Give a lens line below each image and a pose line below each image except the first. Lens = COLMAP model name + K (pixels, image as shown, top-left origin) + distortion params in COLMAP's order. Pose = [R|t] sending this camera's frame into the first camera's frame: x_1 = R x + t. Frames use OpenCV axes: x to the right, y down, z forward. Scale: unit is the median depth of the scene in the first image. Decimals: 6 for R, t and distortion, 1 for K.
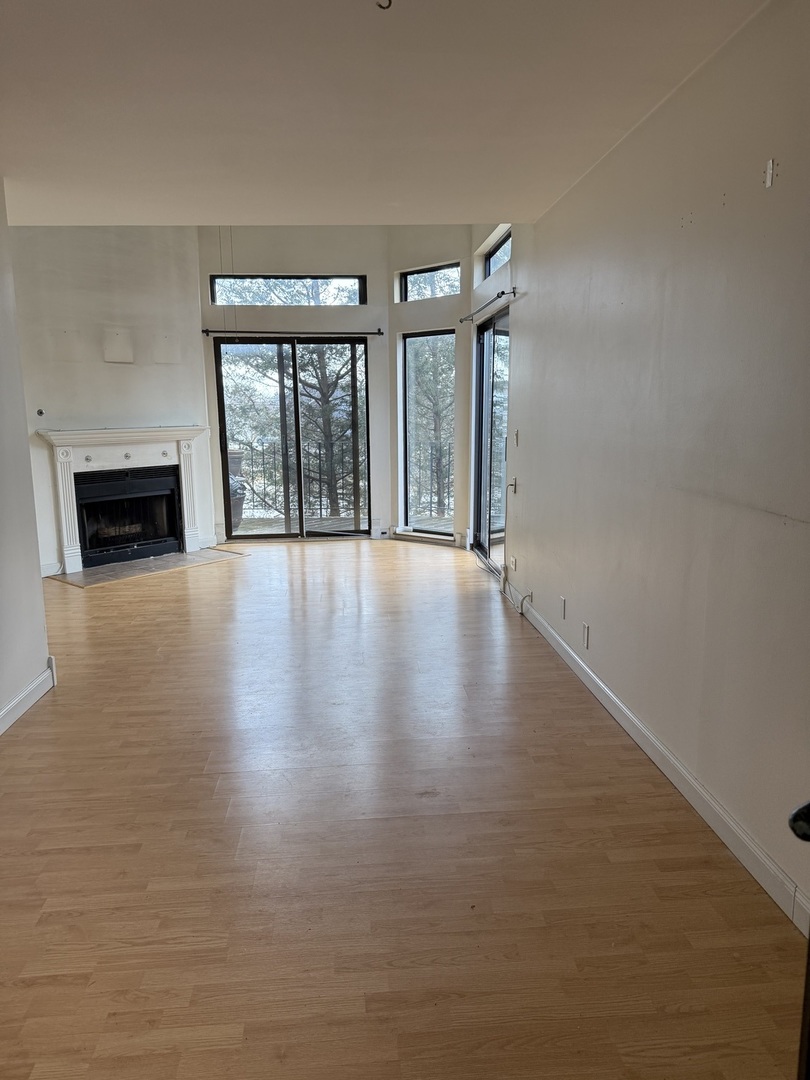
lens RADIAL K [[768.7, 0, 405.0], [0, 768.7, 540.0], [0, 0, 1]] dist [0.079377, -0.002309]
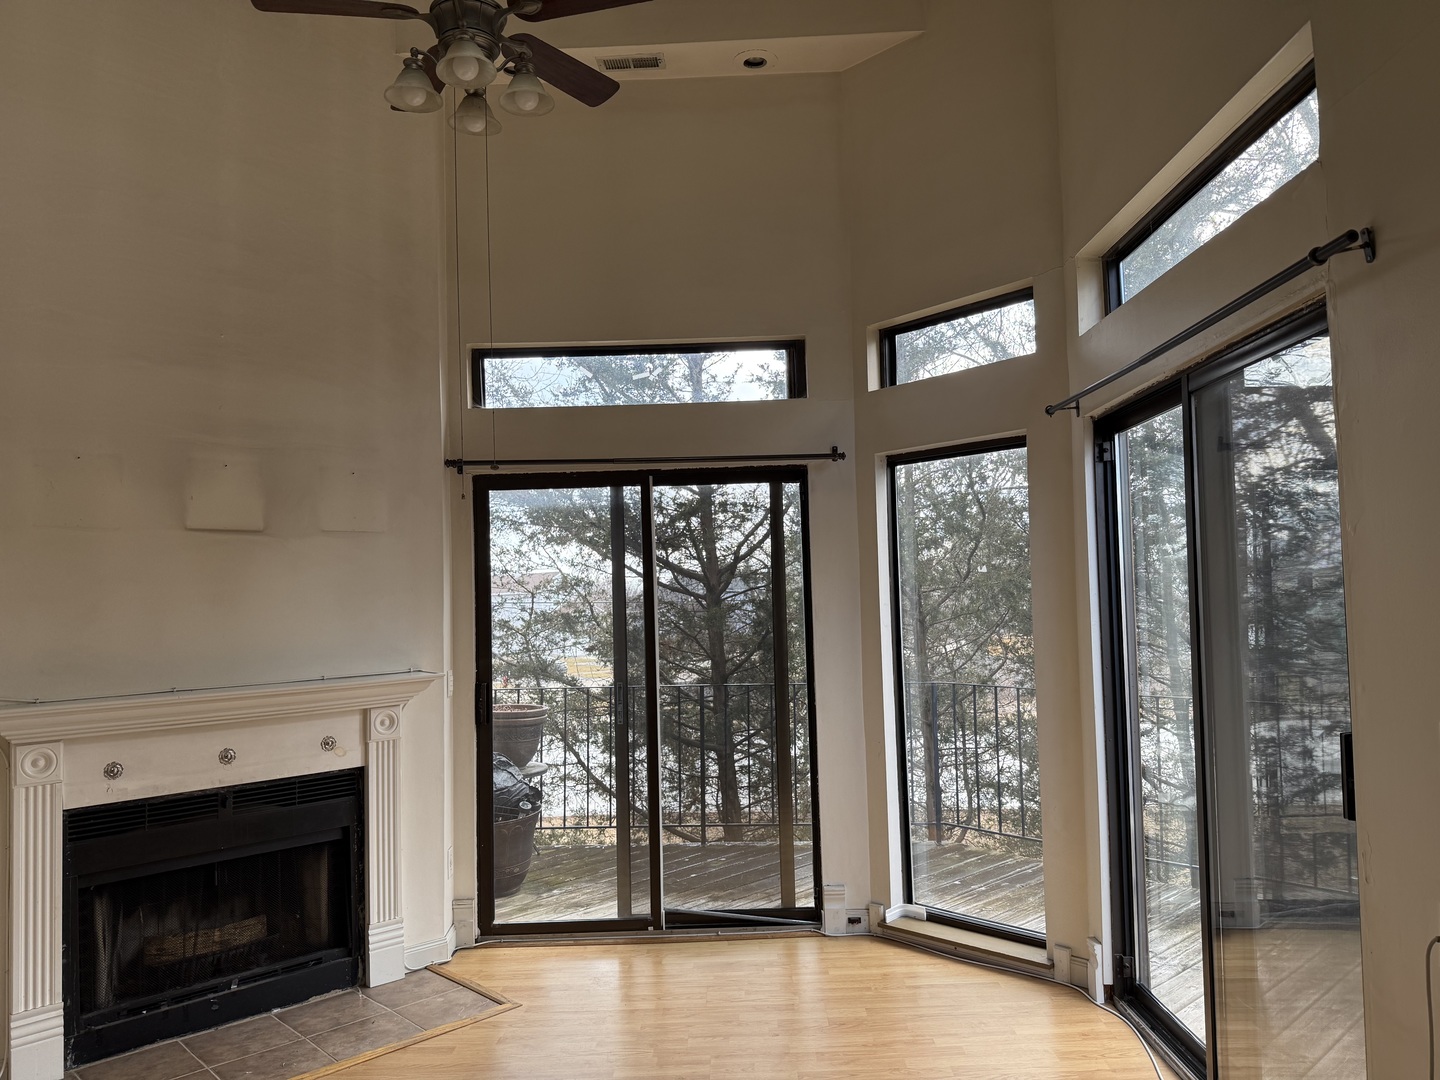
lens RADIAL K [[1010.5, 0, 720.0], [0, 1010.5, 540.0], [0, 0, 1]] dist [0.000794, -0.000548]
pose [[0.995389, -0.021197, -0.093554, -0.046264], [-0.000671, 0.973719, -0.227752, -0.088004], [0.095923, 0.226764, 0.969215, 0.442475]]
